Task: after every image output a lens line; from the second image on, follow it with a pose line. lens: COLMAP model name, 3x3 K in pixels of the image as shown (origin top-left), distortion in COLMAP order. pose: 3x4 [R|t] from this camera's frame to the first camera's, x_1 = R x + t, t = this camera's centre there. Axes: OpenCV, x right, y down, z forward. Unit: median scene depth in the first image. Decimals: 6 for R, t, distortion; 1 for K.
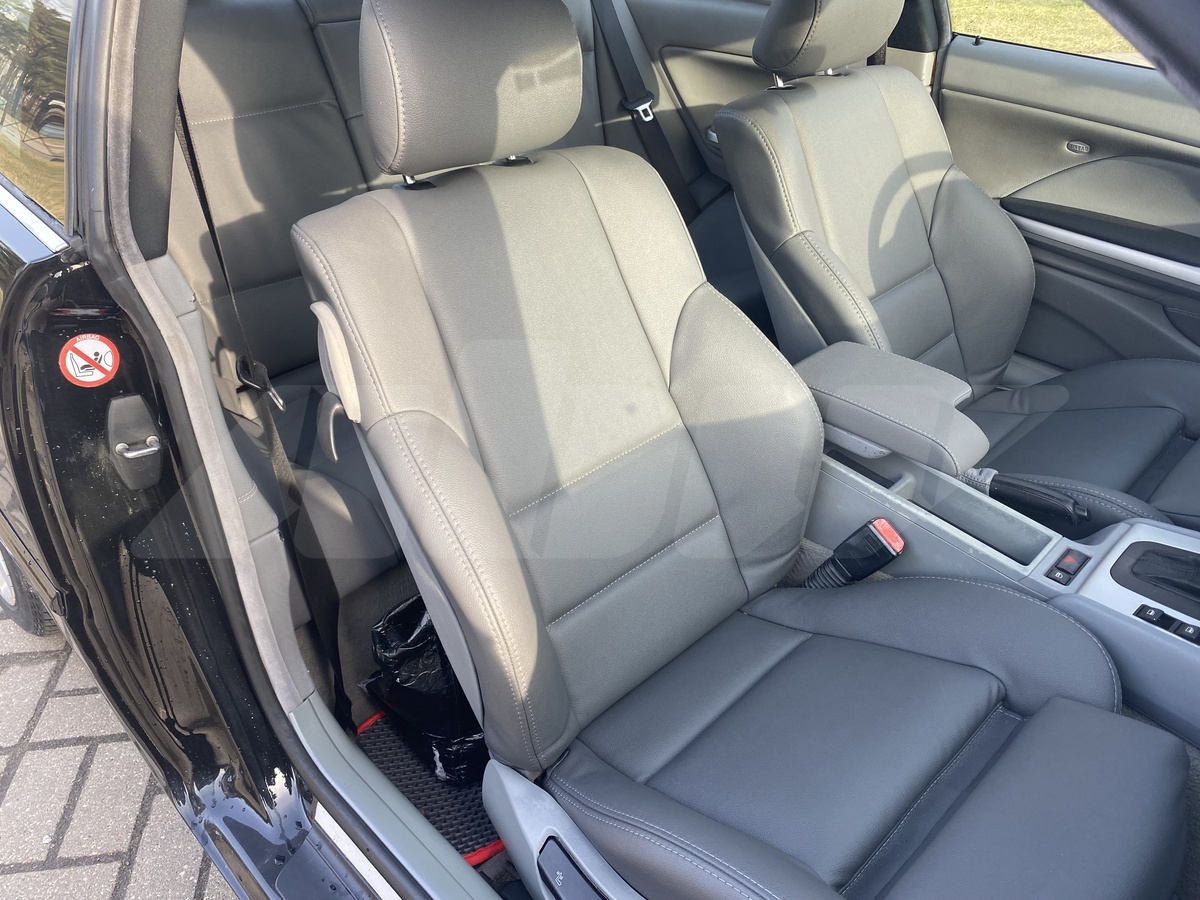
lens RADIAL K [[906.0, 0, 601.6], [0, 906.0, 443.0], [0, 0, 1]] dist [0.047584, -0.051751]
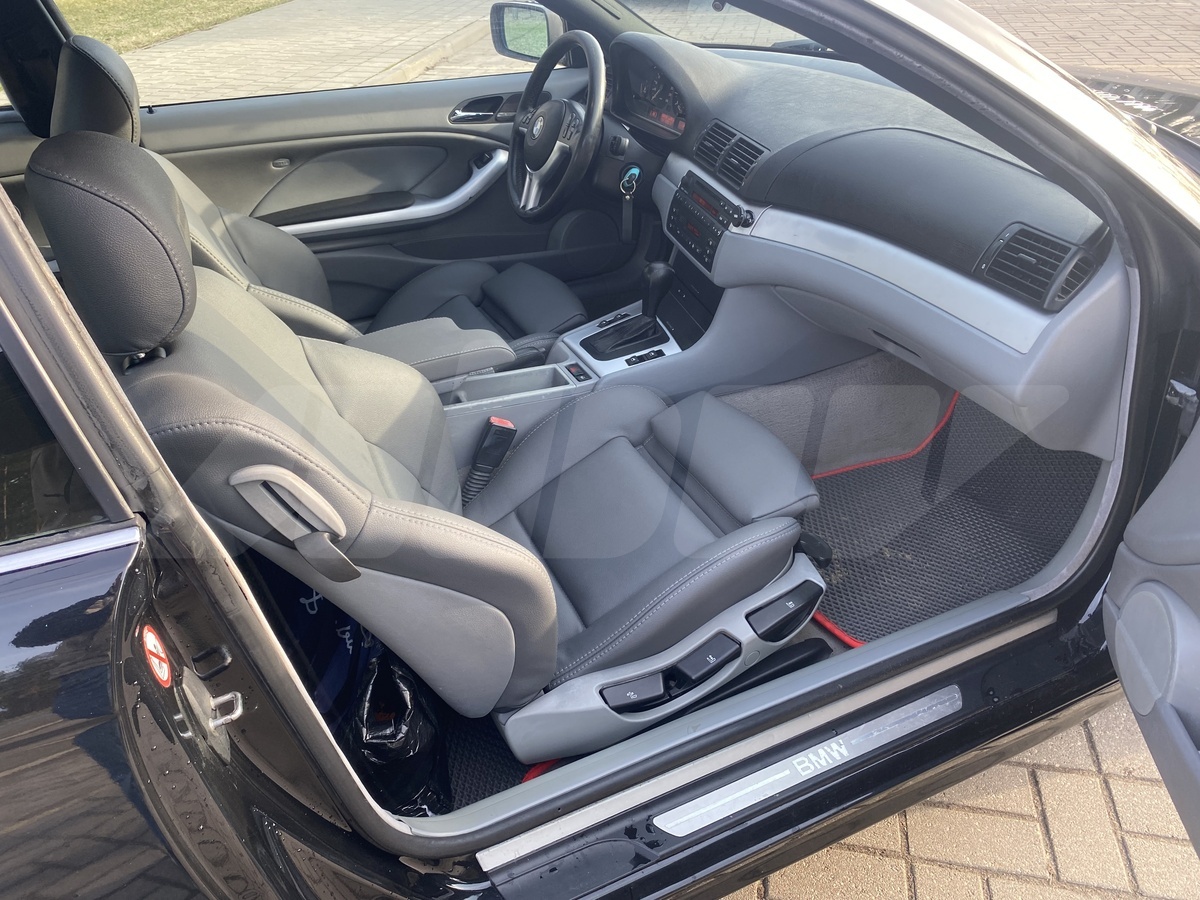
lens RADIAL K [[906.0, 0, 601.6], [0, 906.0, 454.0], [0, 0, 1]] dist [0.047584, -0.051751]
pose [[0.340434, -0.539945, 0.769782, -0.728258], [0.558311, 0.774815, 0.296564, -0.190057], [-0.756567, 0.328817, 0.565231, 0.105496]]
